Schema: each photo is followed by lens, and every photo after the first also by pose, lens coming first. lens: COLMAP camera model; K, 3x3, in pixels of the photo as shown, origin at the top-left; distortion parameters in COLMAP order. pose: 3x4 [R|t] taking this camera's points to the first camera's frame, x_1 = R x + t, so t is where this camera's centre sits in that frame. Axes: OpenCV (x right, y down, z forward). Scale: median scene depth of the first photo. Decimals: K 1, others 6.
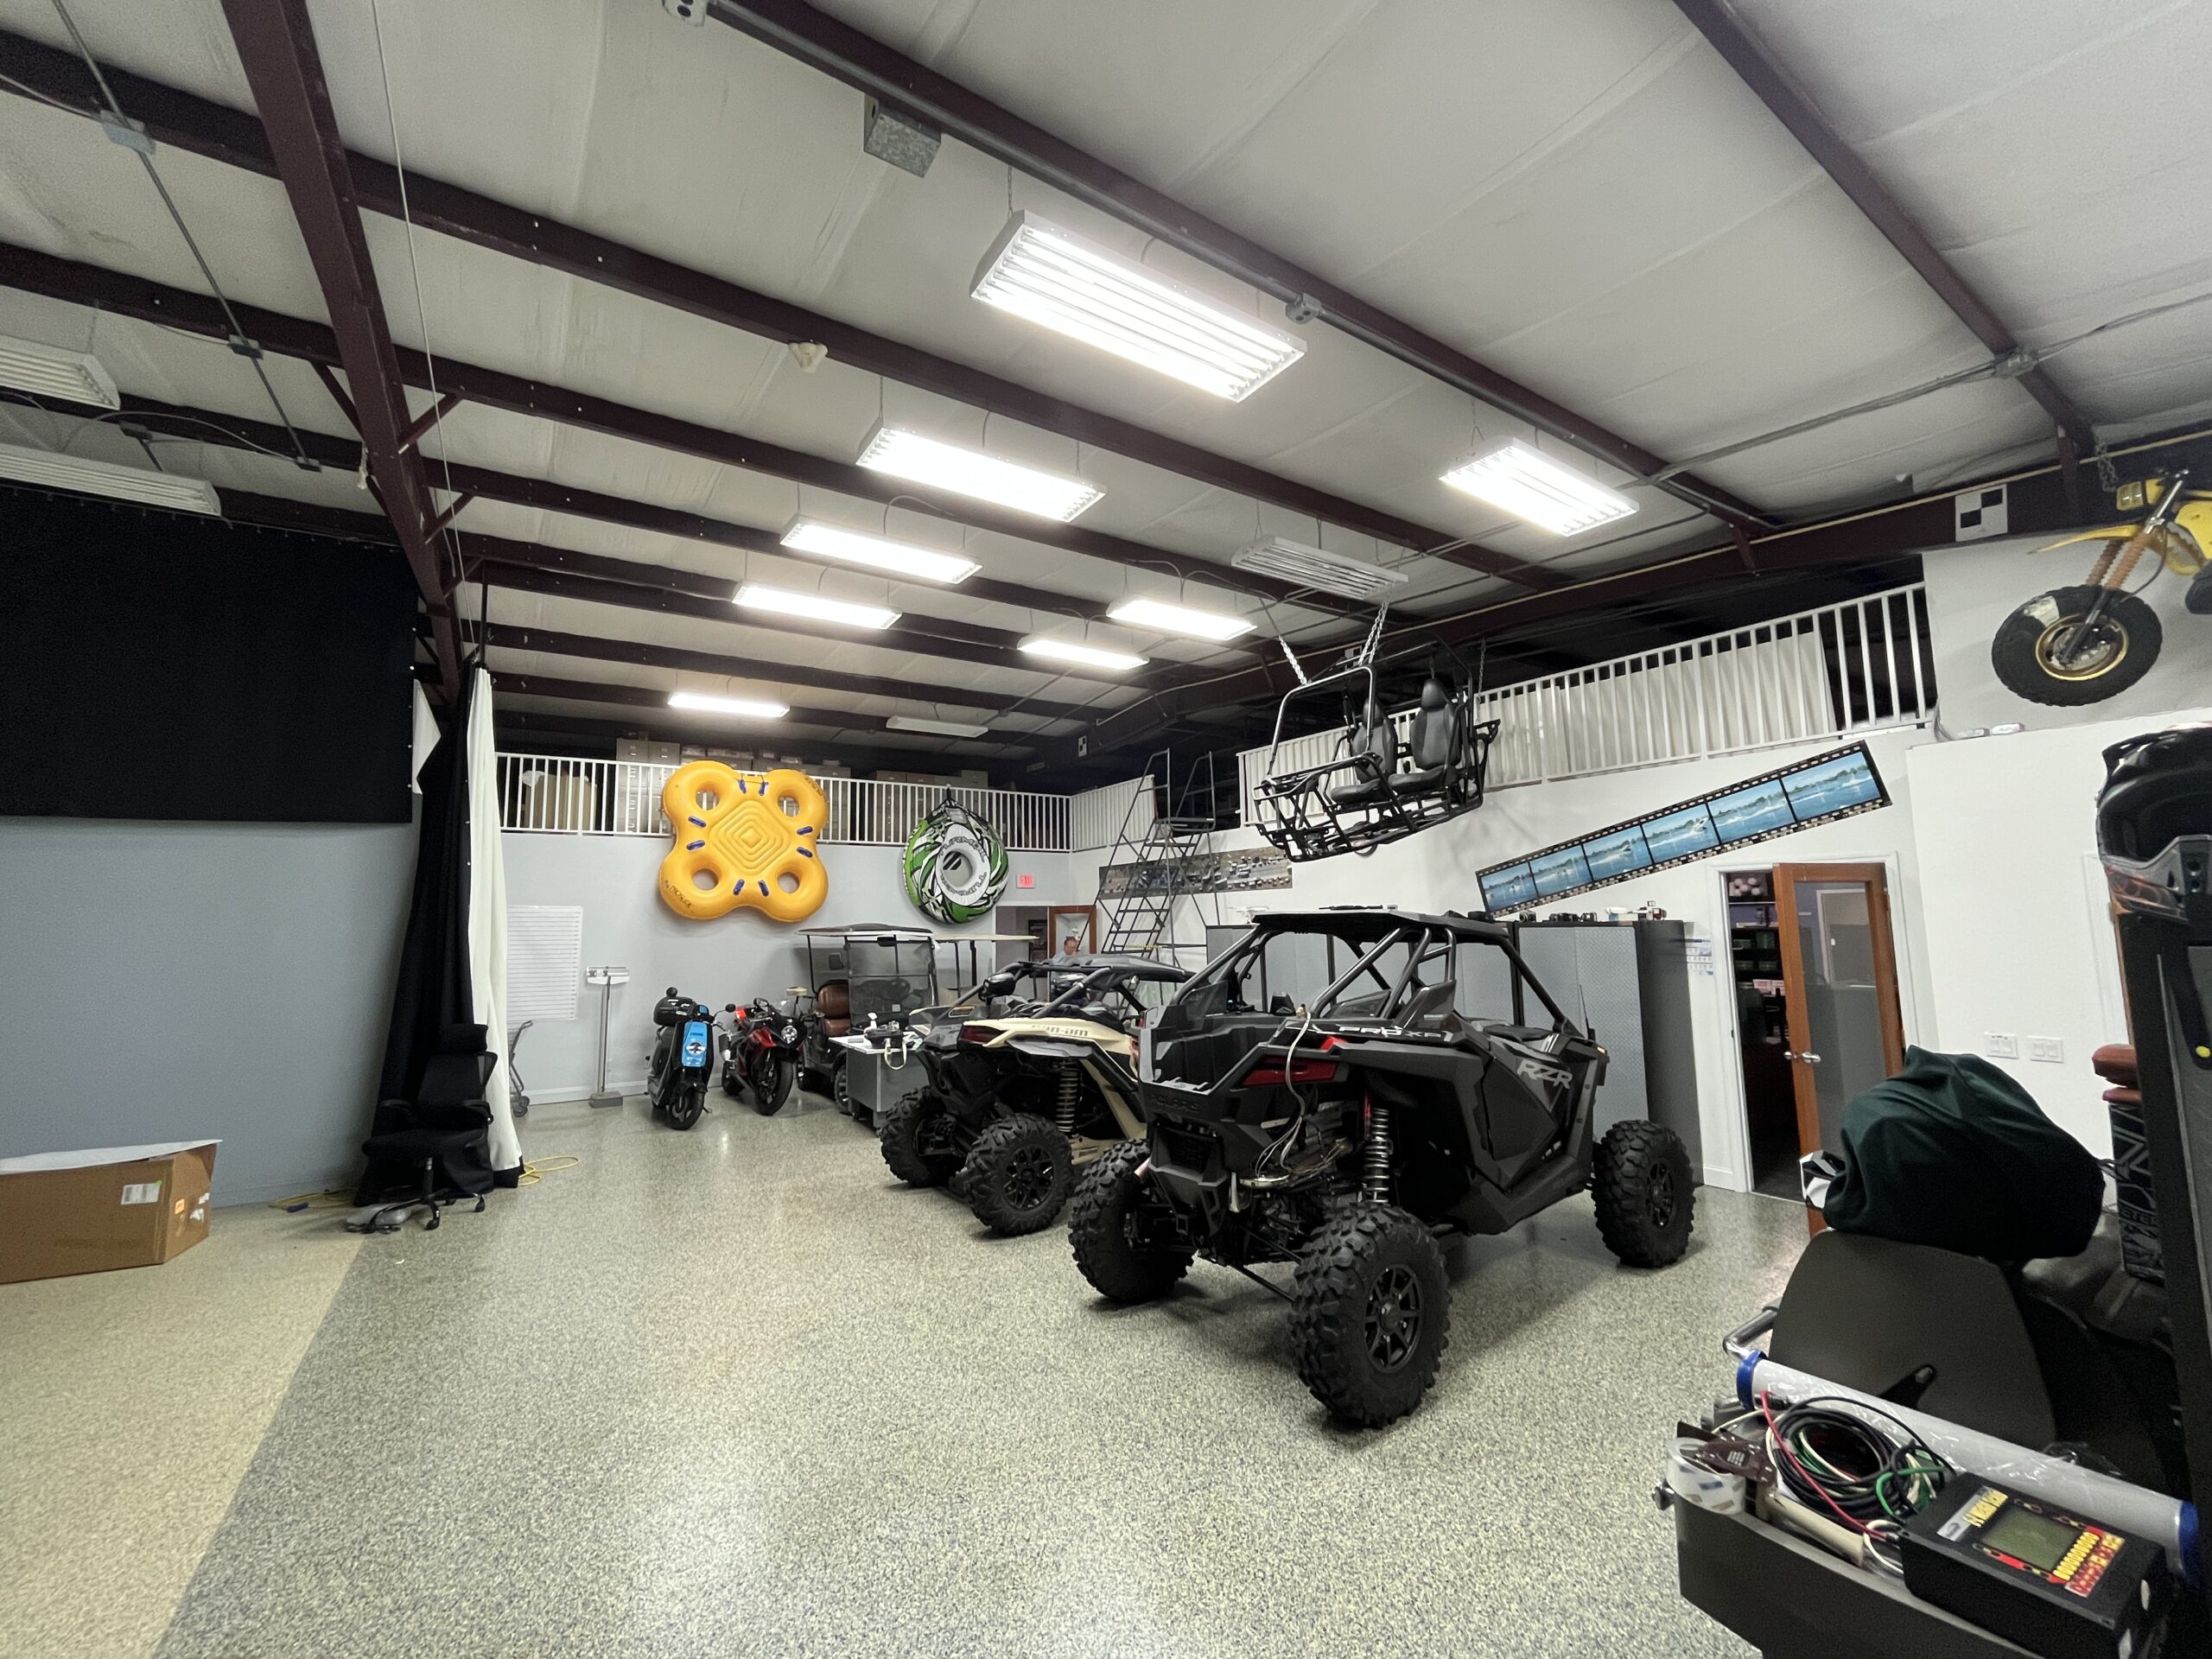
lens RADIAL K [[898.2, 0, 1107.1], [0, 898.2, 826.0], [0, 0, 1]] dist [-0.002128, -0.000276]
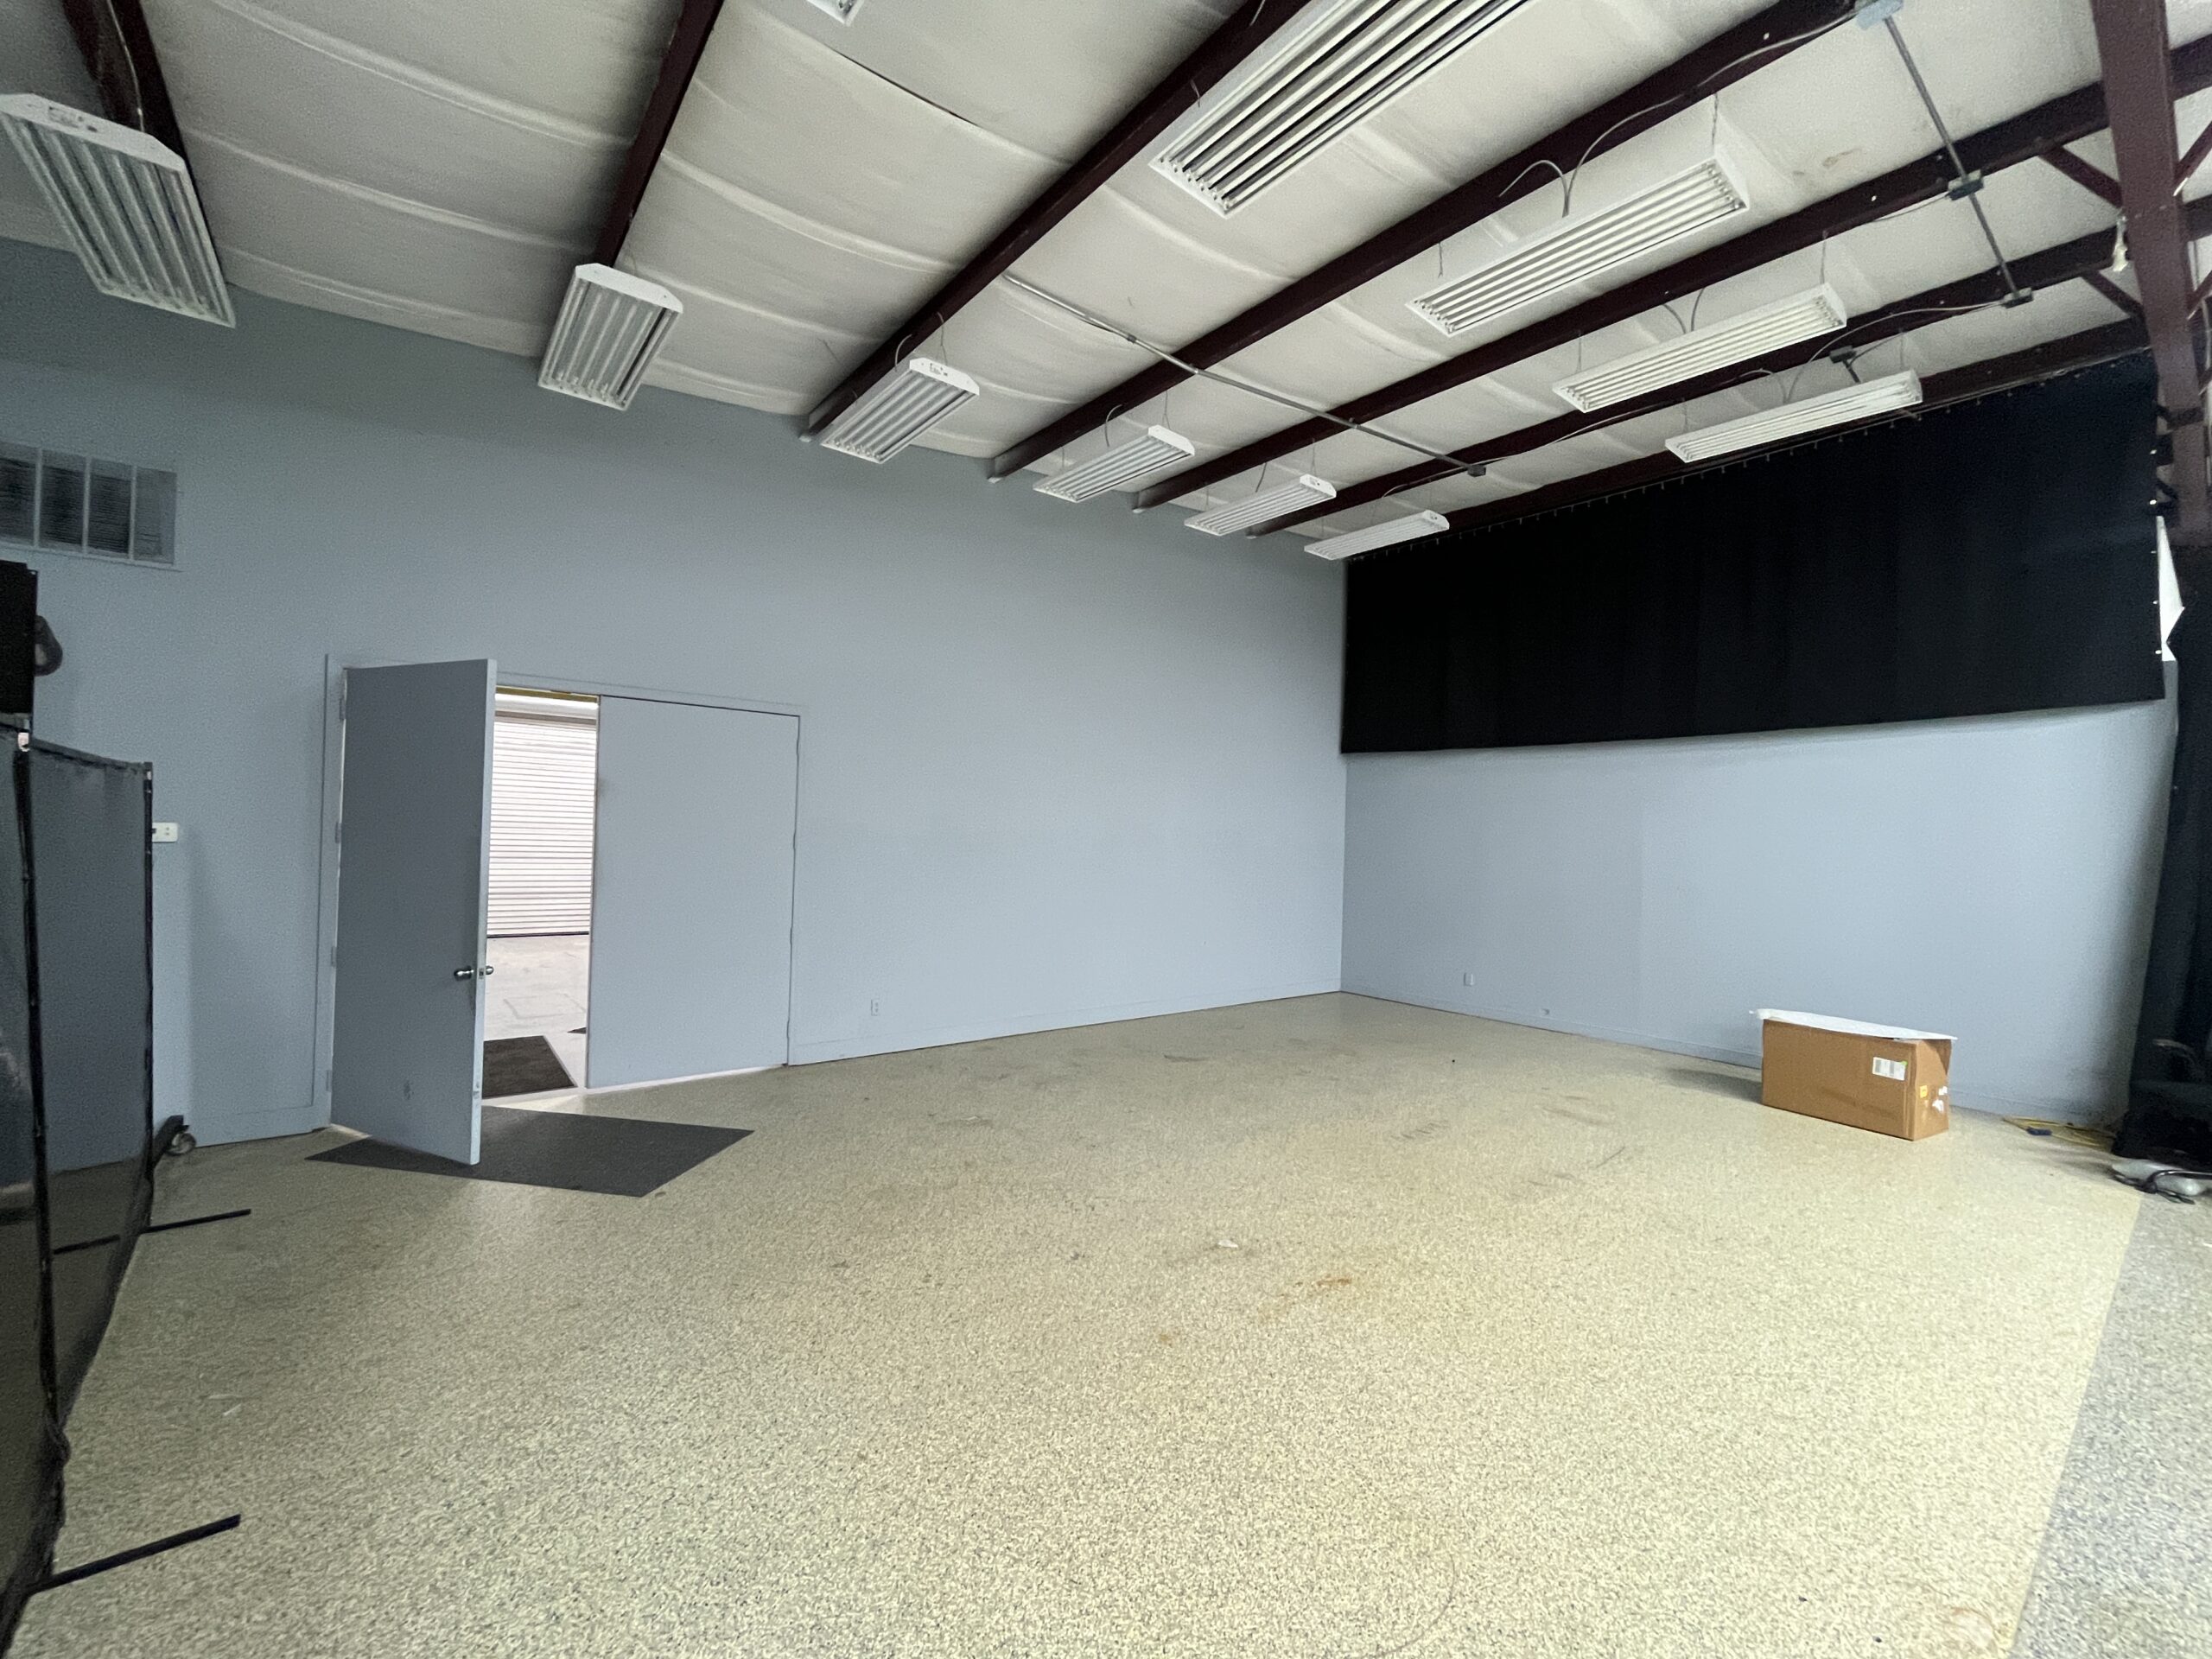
lens RADIAL K [[898.2, 0, 1108.2], [0, 898.2, 831.4], [0, 0, 1]] dist [-0.002128, -0.000276]
pose [[0.102706, 0.014374, -0.994608, -0.109678], [0.073226, 0.997073, 0.021971, 0.034823], [0.992013, -0.075087, 0.101353, -0.013192]]
